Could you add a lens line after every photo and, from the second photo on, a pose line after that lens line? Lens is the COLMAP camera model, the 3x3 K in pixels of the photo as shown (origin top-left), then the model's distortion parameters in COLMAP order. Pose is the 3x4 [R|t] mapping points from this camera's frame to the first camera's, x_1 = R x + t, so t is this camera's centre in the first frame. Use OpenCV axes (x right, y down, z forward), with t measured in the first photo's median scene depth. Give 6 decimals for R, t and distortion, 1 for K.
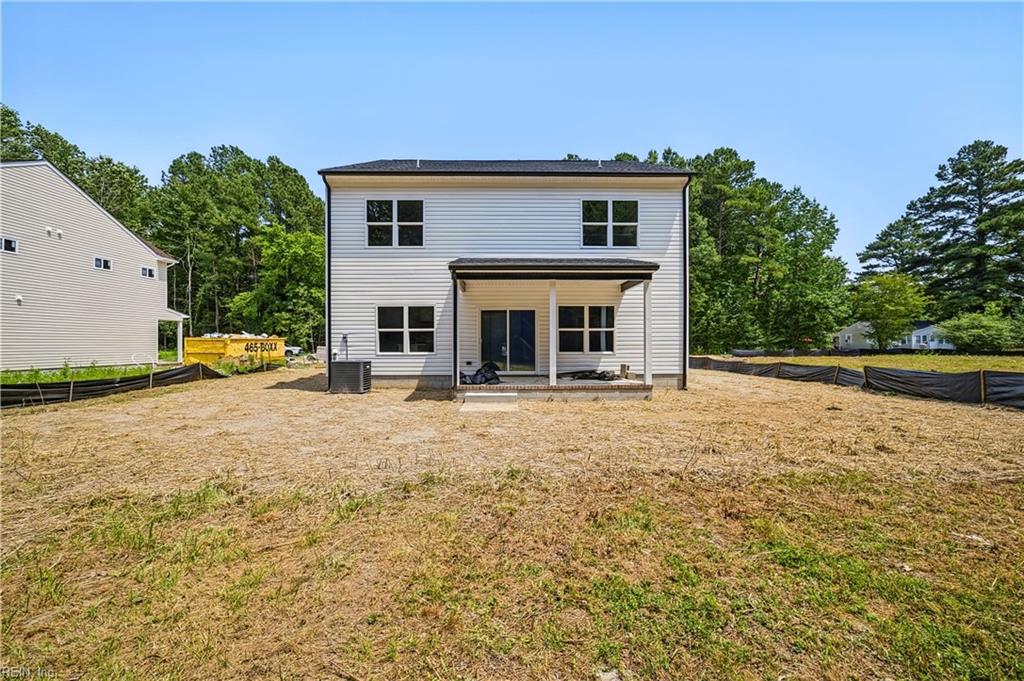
lens RADIAL K [[345.9, 0, 512.0], [0, 345.9, 340.5], [0, 0, 1]] dist [-0.001146, -0.000115]
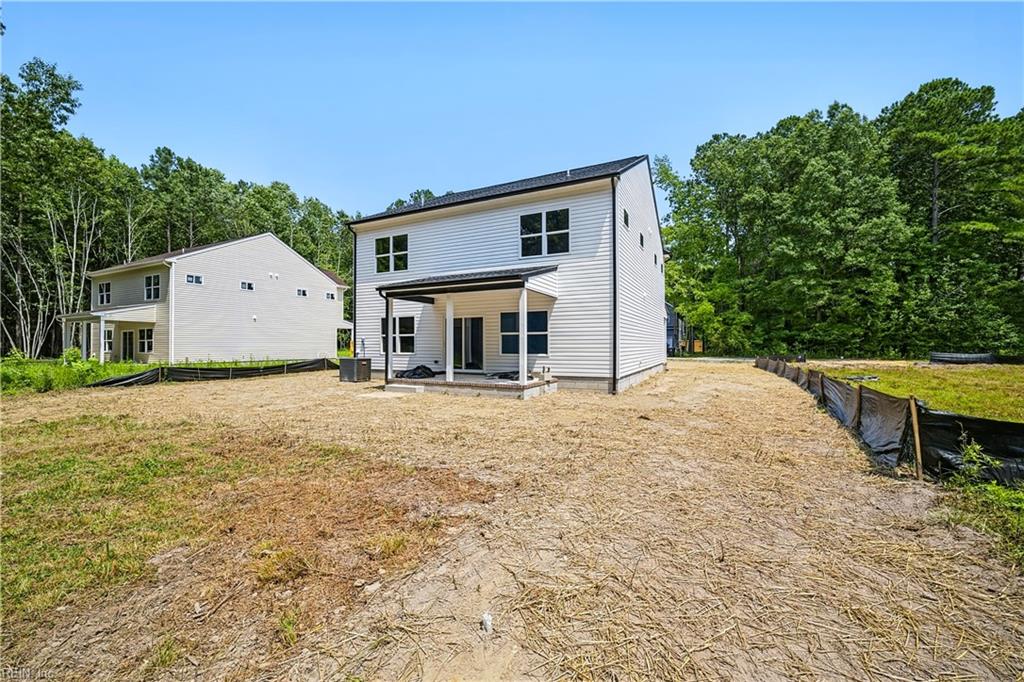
lens RADIAL K [[344.0, 0, 542.0], [0, 344.0, 341.4], [0, 0, 1]] dist [-0.009467, 0.000027]
pose [[0.920830, -0.002327, -0.389958, 0.688279], [0.002669, 0.999996, 0.000334, -0.006870], [0.389956, -0.001349, 0.920833, 0.024150]]
